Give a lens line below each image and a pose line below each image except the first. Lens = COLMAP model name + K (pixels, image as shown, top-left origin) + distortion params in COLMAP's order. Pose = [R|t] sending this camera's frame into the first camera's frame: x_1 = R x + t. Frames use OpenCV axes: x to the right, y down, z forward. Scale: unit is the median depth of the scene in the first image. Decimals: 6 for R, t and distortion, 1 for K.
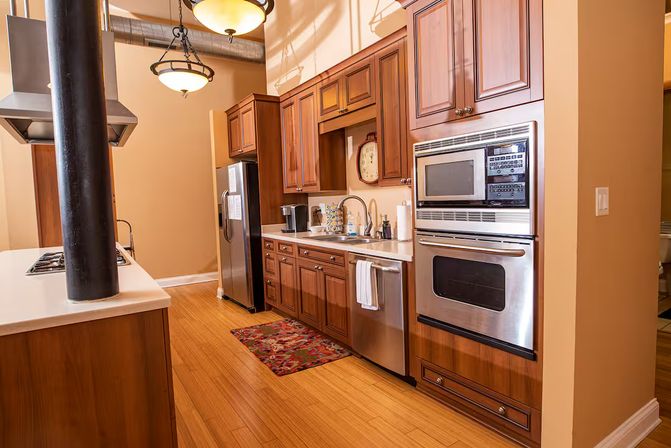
lens RADIAL K [[388.1, 0, 335.6], [0, 388.1, 224.0], [0, 0, 1]] dist [-0.023296, 0.001339]
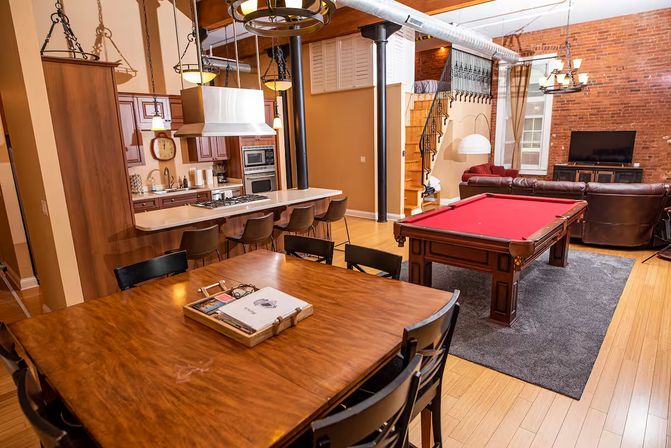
lens RADIAL K [[388.1, 0, 337.0], [0, 388.1, 222.9], [0, 0, 1]] dist [-0.023296, 0.001339]
pose [[-0.272020, -0.171374, 0.946909, -3.134504], [0.104851, 0.972877, 0.206195, -0.181782], [-0.956562, 0.155373, -0.246674, 1.182500]]
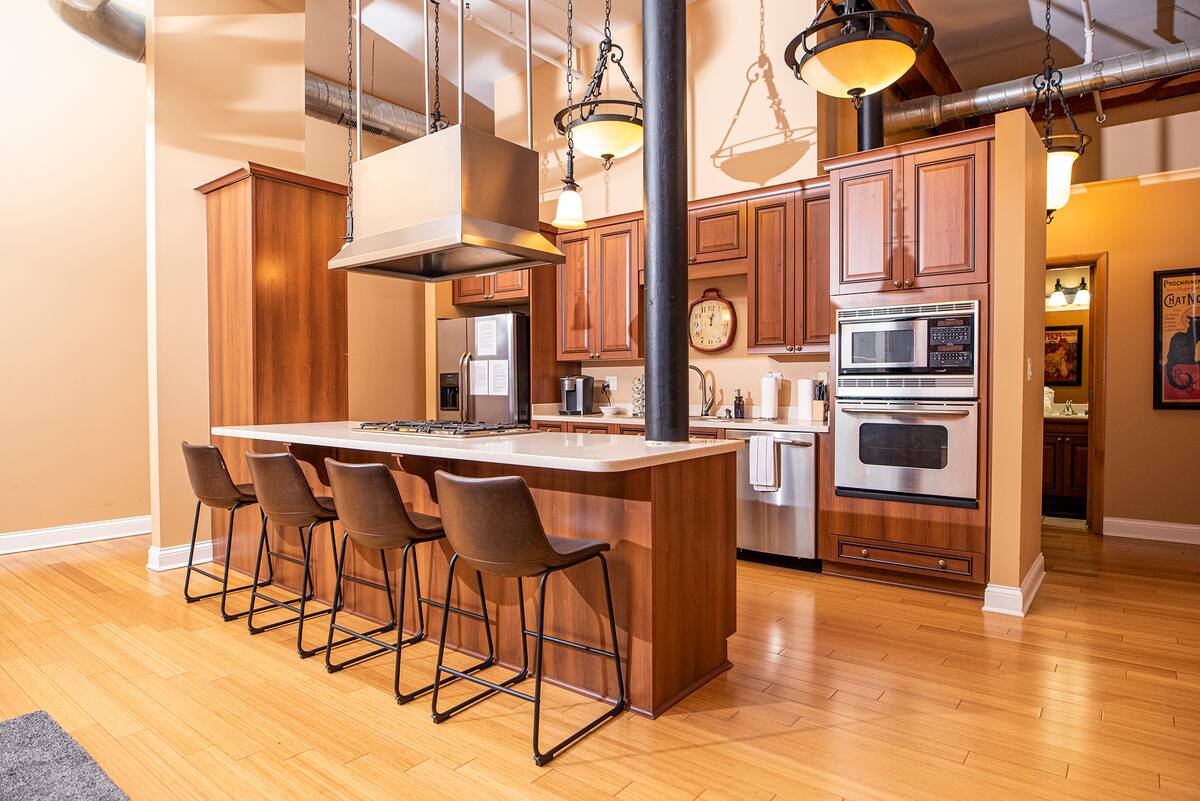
lens RADIAL K [[694.1, 0, 597.5], [0, 694.1, 401.0], [0, 0, 1]] dist [-0.023296, 0.001339]
pose [[0.948881, 0.027540, 0.314431, -0.950477], [-0.011632, 0.998561, -0.052360, 0.125933], [-0.315421, 0.046026, 0.947835, -0.469212]]
